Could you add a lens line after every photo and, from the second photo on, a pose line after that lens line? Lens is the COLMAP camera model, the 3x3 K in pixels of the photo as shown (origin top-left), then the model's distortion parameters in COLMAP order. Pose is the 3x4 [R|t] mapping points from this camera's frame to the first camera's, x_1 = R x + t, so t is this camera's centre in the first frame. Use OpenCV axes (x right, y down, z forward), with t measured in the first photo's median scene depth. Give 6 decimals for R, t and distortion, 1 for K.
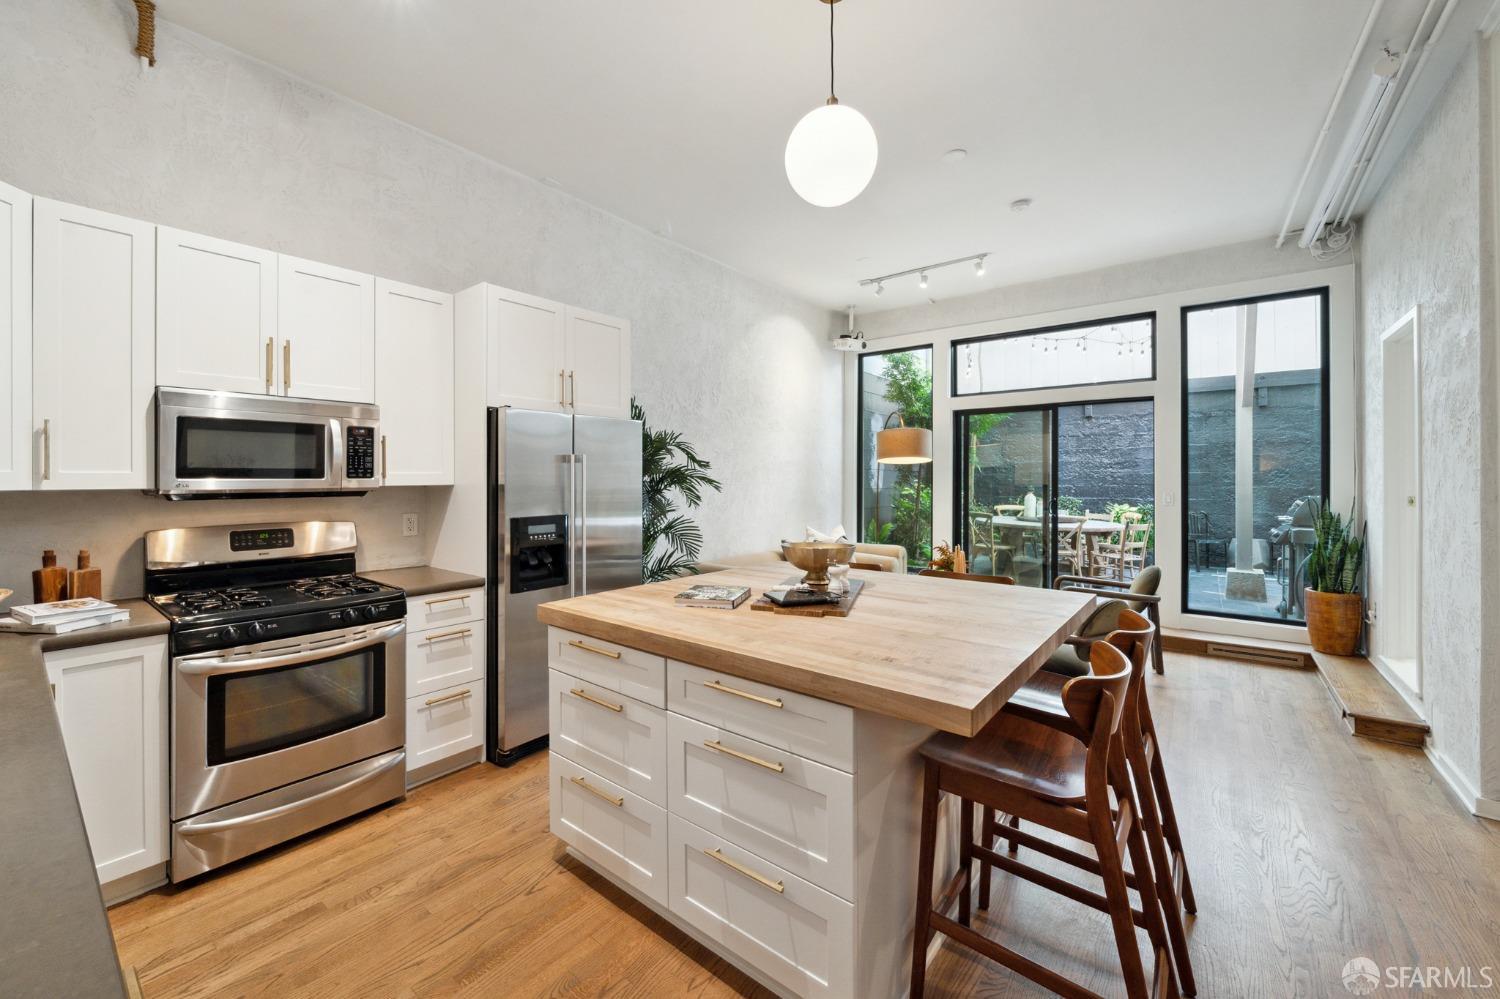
lens RADIAL K [[592.1, 0, 718.4], [0, 592.1, 475.7], [0, 0, 1]] dist [-0.007343, 0.000043]
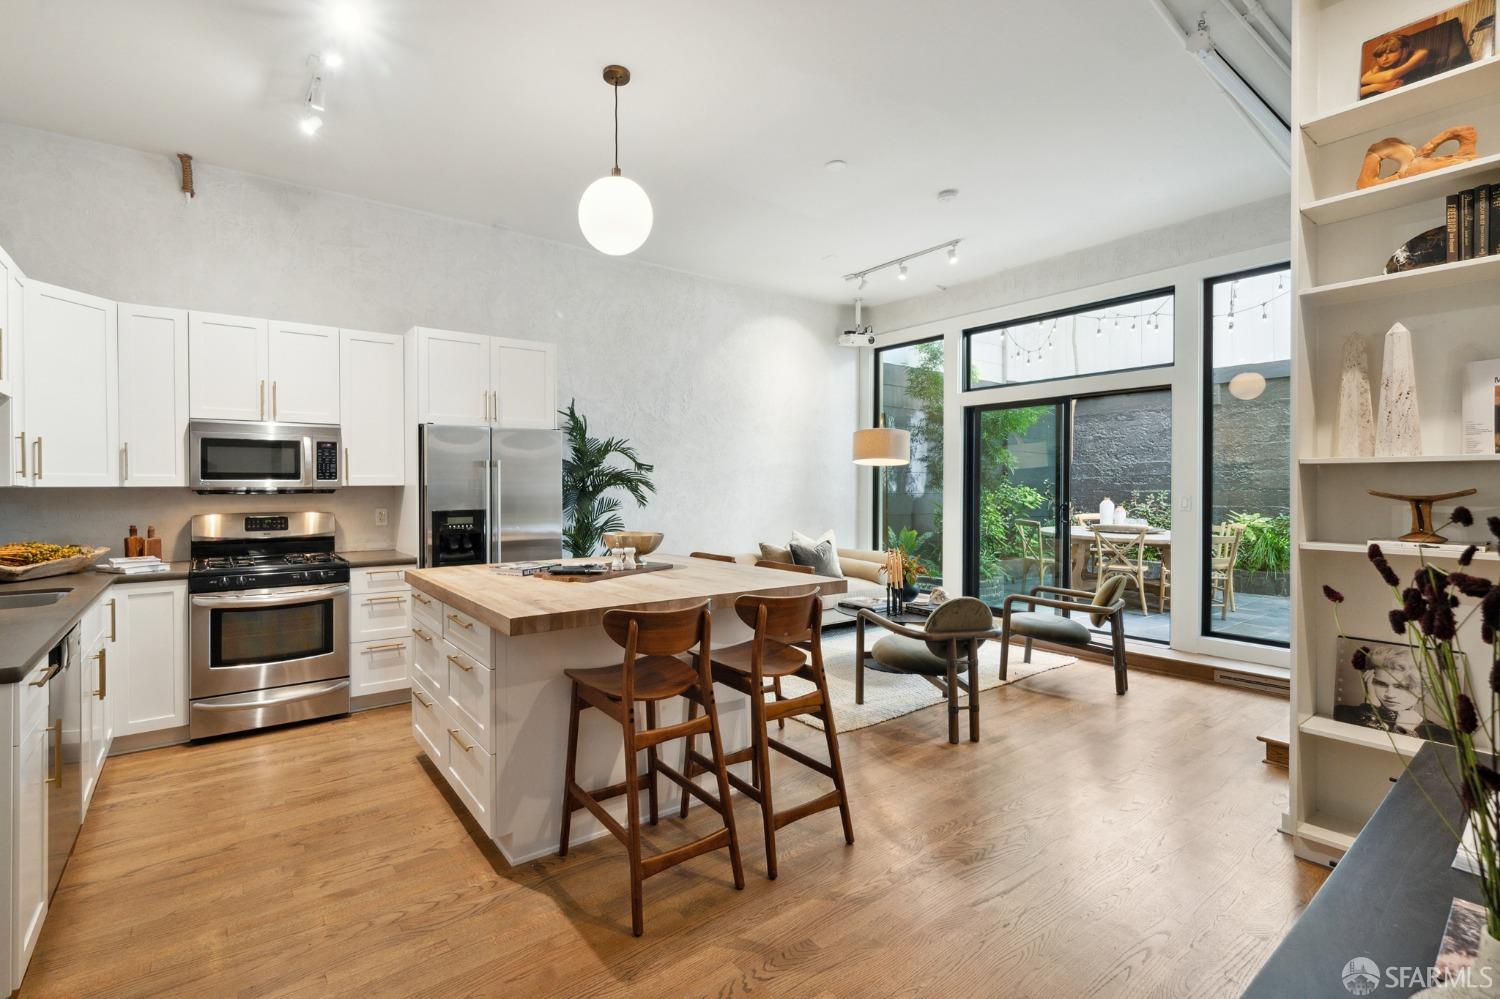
lens RADIAL K [[666.0, 0, 684.6], [0, 666.0, 490.9], [0, 0, 1]] dist [-0.005517, 0.002014]
pose [[0.965552, -0.000315, -0.260210, 0.367812], [0.003494, 0.999925, 0.011753, 0.009415], [0.260187, -0.012257, 0.965481, -0.162448]]
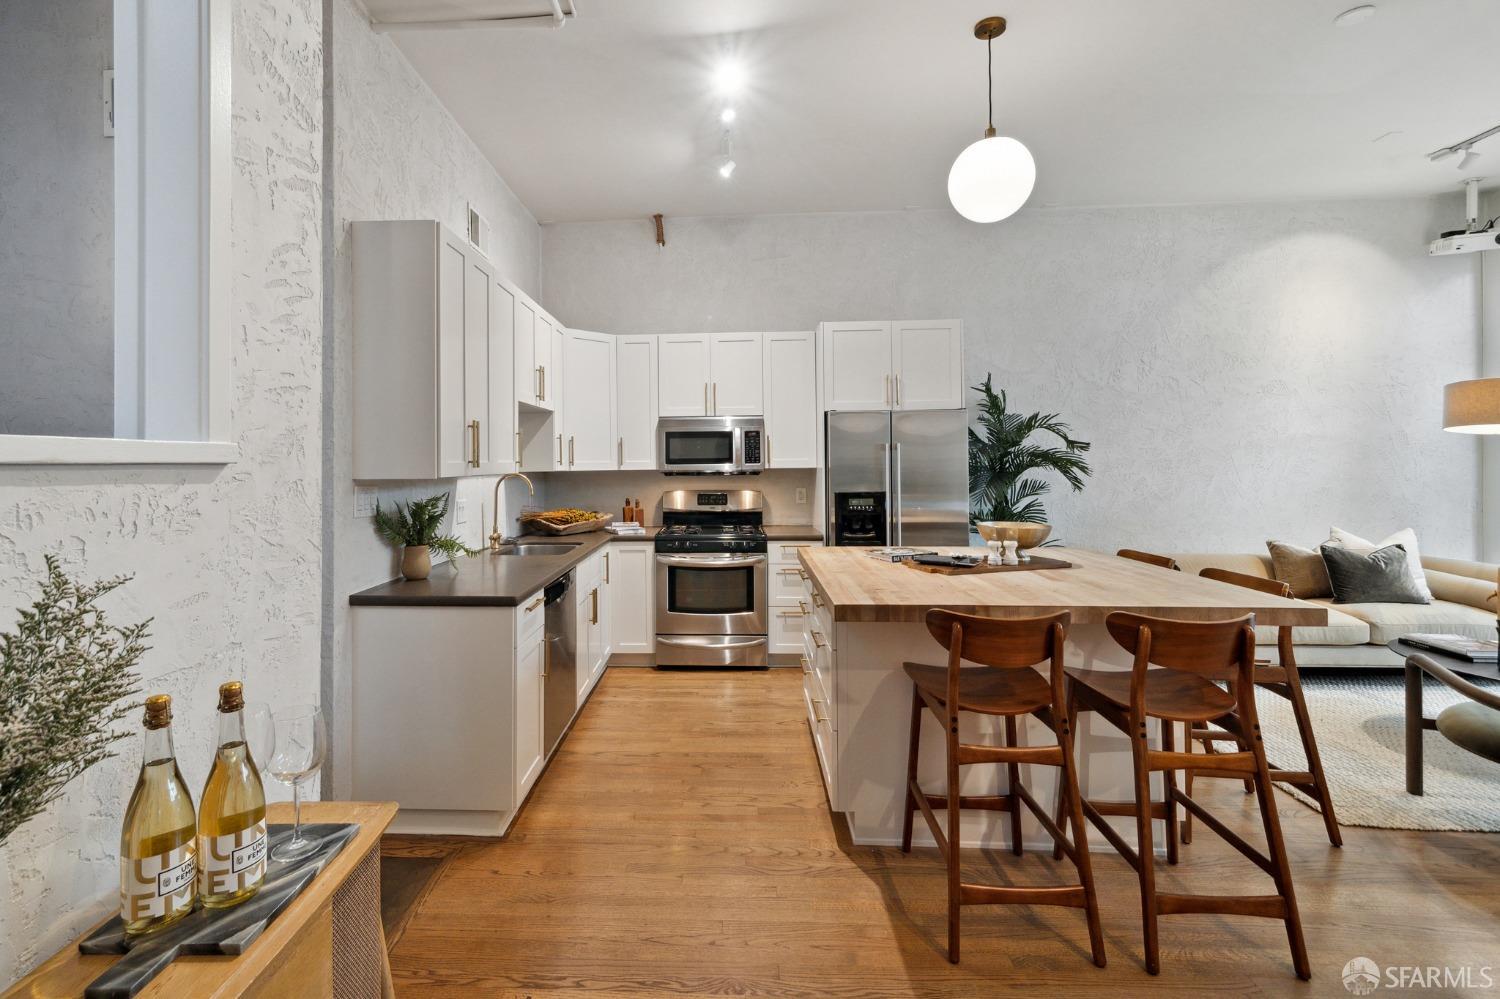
lens RADIAL K [[668.3, 0, 700.4], [0, 668.3, 459.6], [0, 0, 1]] dist [-0.001217, 0.000948]
pose [[0.599983, -0.007434, -0.799978, 0.468981], [0.012356, 0.999924, -0.000025, -0.004962], [0.799917, -0.009869, 0.600029, -0.116470]]
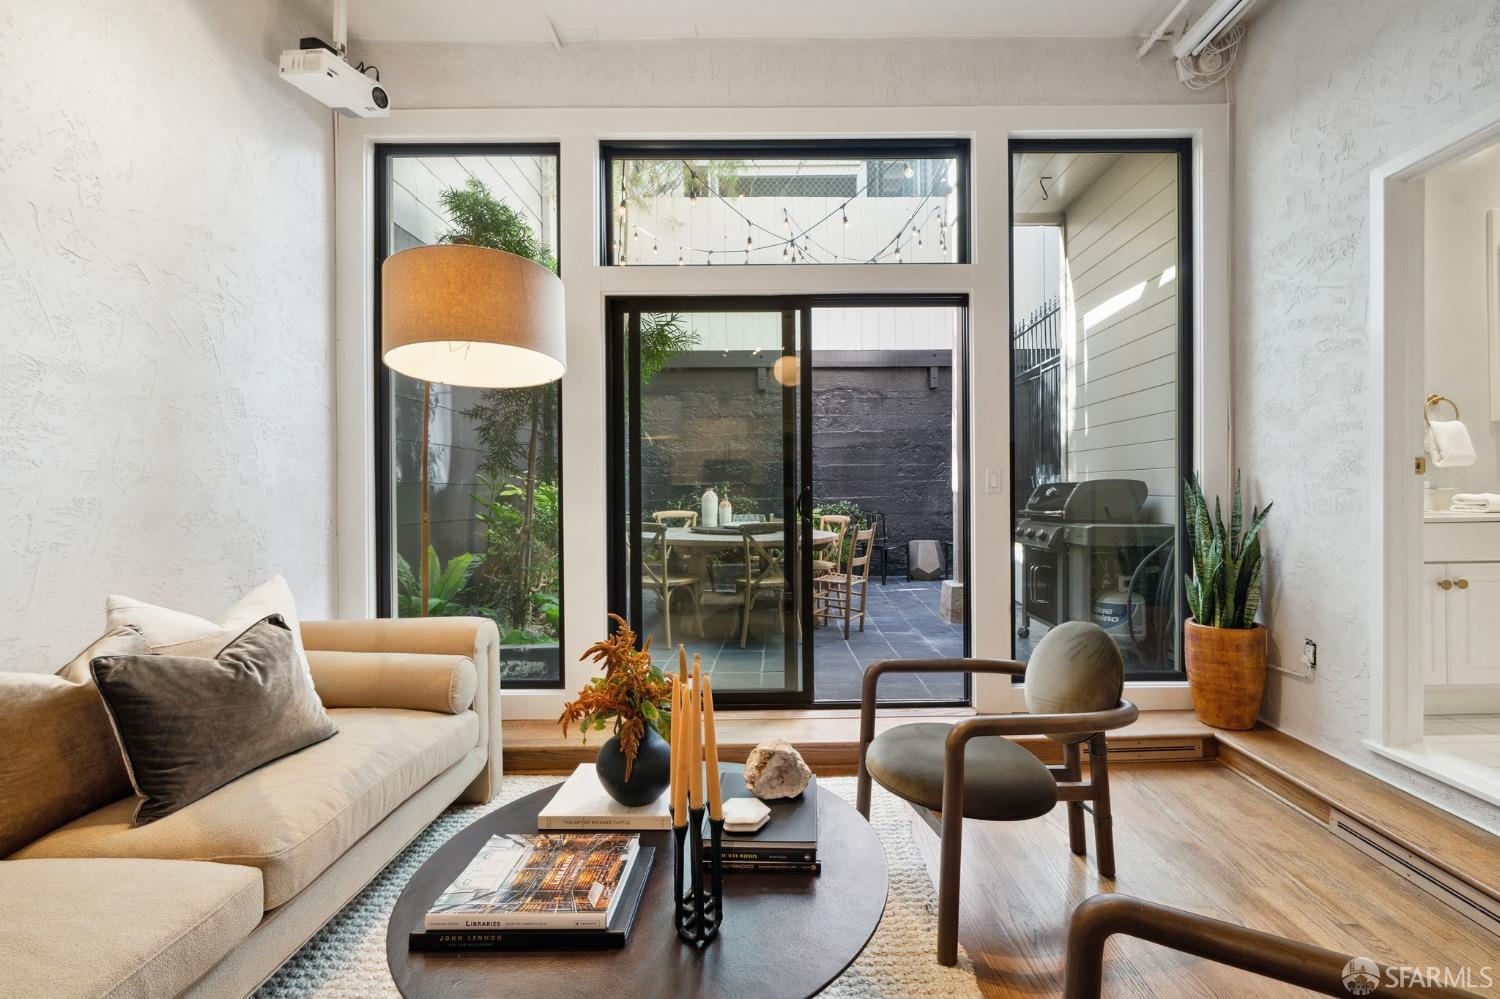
lens RADIAL K [[655.1, 0, 794.1], [0, 655.1, 489.8], [0, 0, 1]] dist [0.000384, -0.000920]
pose [[0.759147, -0.007920, 0.650871, 0.268746], [0.006659, 0.999968, 0.004402, 0.052580], [-0.650885, 0.000992, 0.759175, 0.789037]]
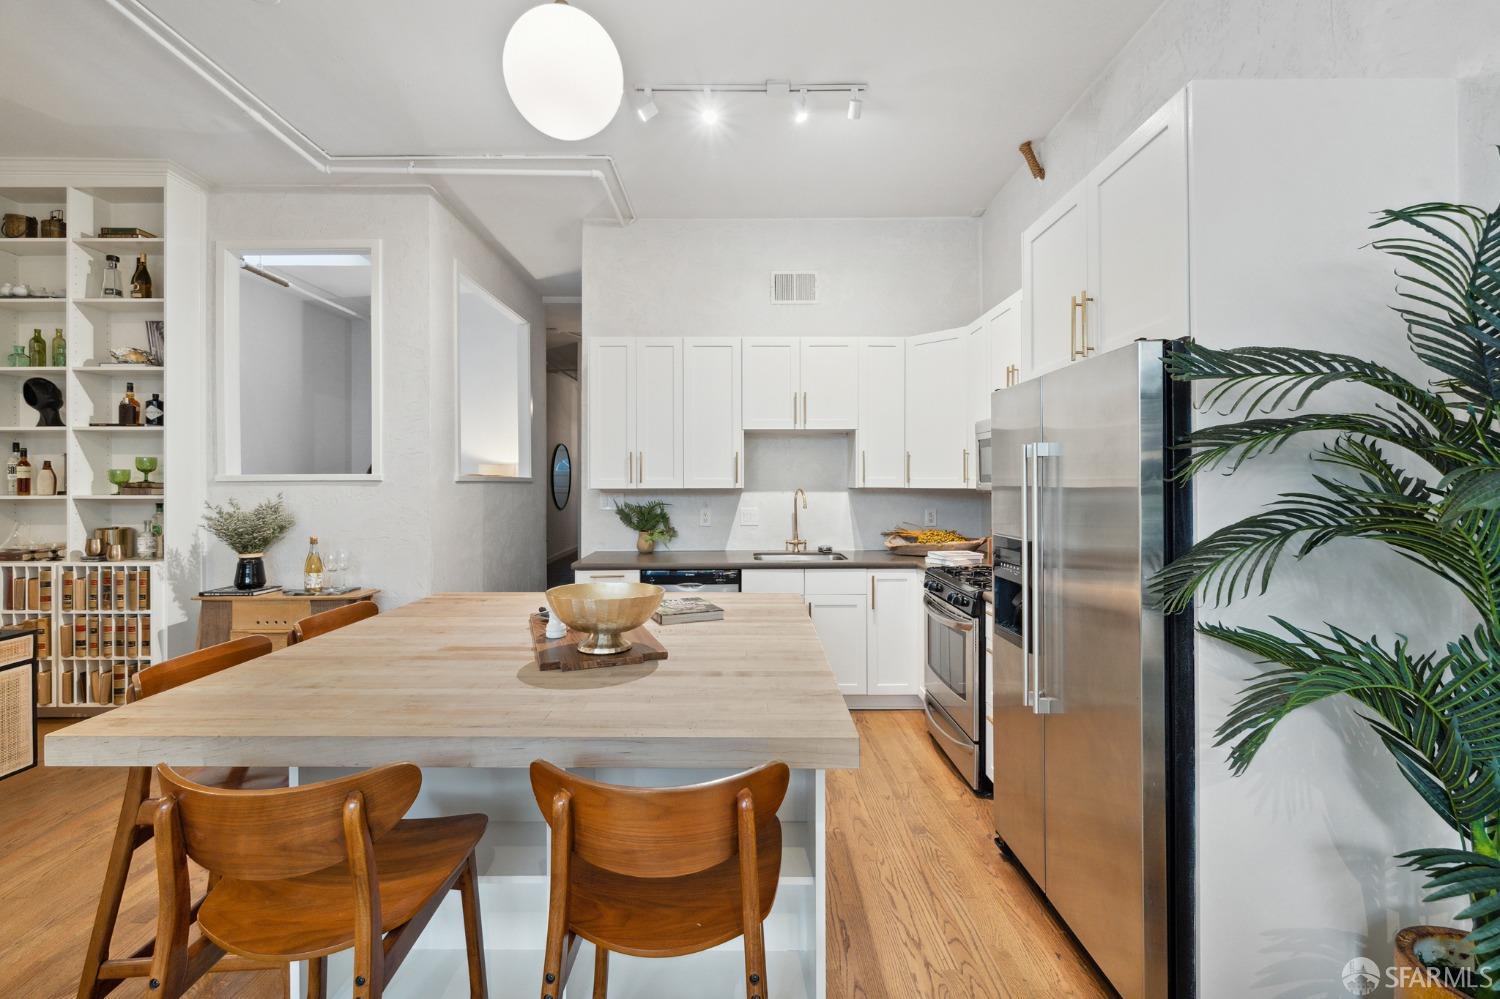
lens RADIAL K [[655.1, 0, 748.5], [0, 655.1, 483.8], [0, 0, 1]] dist [0.000384, -0.000920]
pose [[-0.762152, 0.002189, -0.647394, 0.307711], [0.006581, 0.999969, -0.004367, 0.006509], [0.647364, -0.007589, -0.762143, 0.980773]]
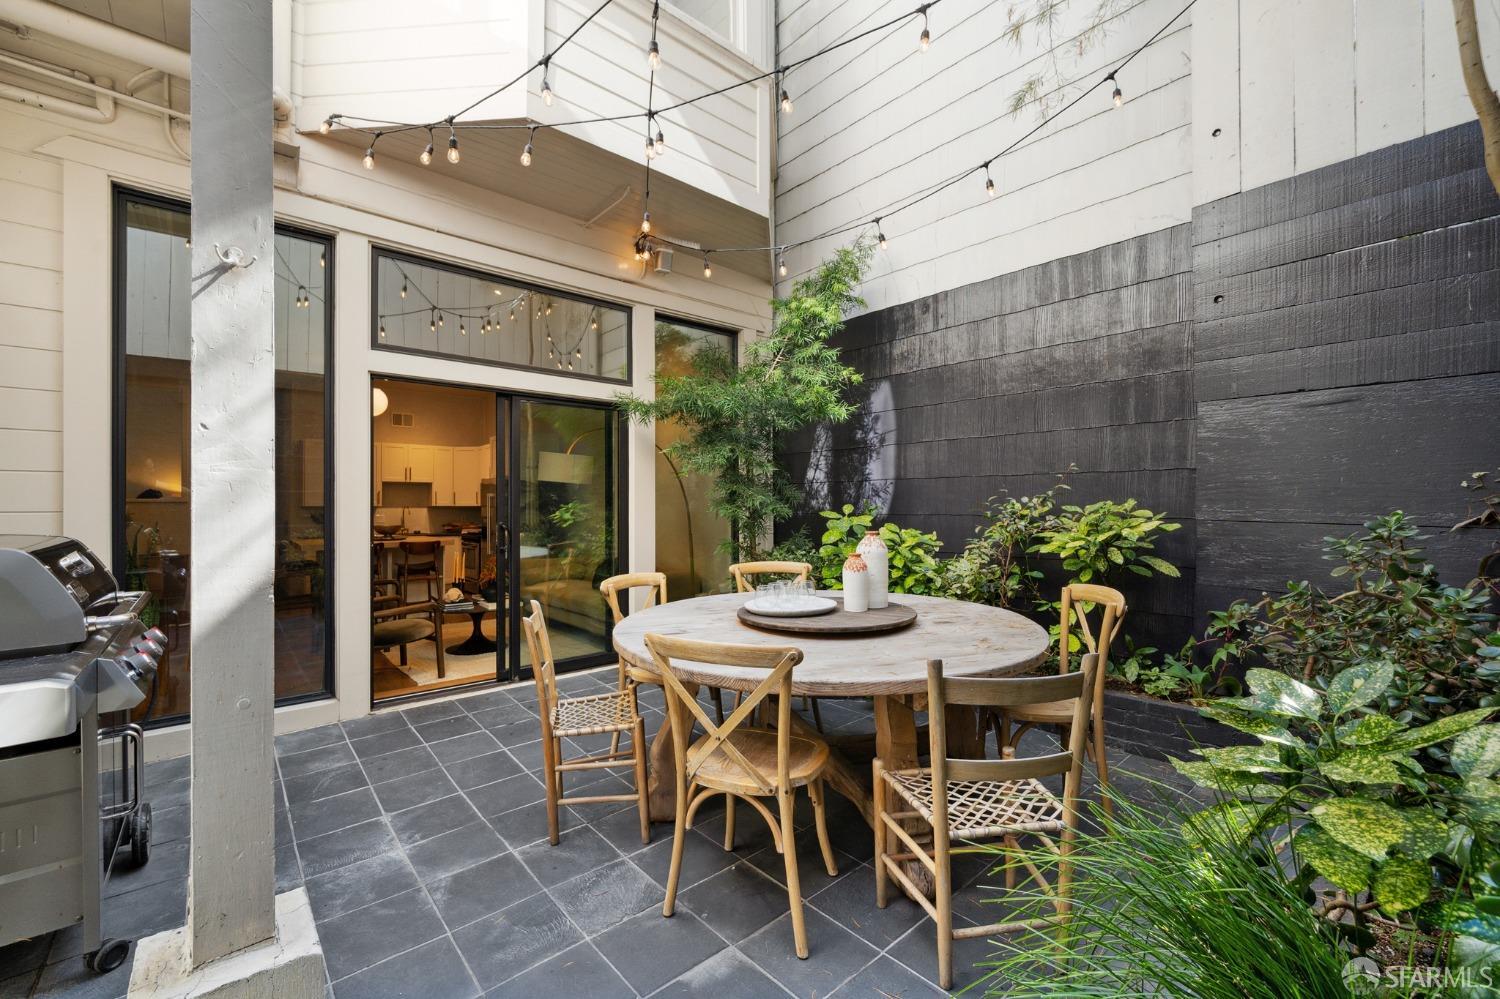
lens RADIAL K [[609.5, 0, 746.2], [0, 609.5, 502.2], [0, 0, 1]] dist [-0.002759, -0.000105]
pose [[-0.167976, -0.007304, -0.985764, 1.649047], [0.010598, 0.999901, -0.009215, 0.028840], [0.985734, -0.011995, -0.167882, 1.911384]]
